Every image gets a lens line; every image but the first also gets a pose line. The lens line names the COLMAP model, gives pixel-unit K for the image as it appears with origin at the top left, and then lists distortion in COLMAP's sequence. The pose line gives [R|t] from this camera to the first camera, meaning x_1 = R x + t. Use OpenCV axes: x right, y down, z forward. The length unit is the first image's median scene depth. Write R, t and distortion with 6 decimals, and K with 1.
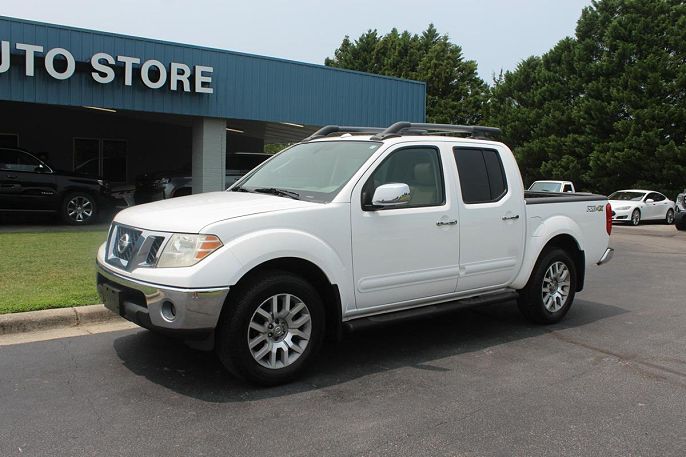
lens RADIAL K [[653.9, 0, 339.9], [0, 653.9, 228.0], [0, 0, 1]] dist [-0.043729, 0.007599]
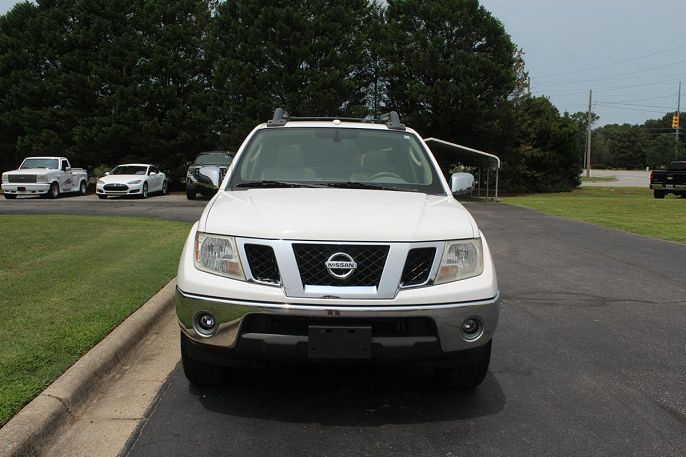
lens RADIAL K [[653.9, 0, 339.9], [0, 653.9, 228.0], [0, 0, 1]] dist [-0.043729, 0.007599]
pose [[0.593903, -0.106973, 0.797393, -0.179968], [0.071526, 0.994217, 0.080105, -0.015681], [-0.801351, 0.009459, 0.598120, 0.105601]]
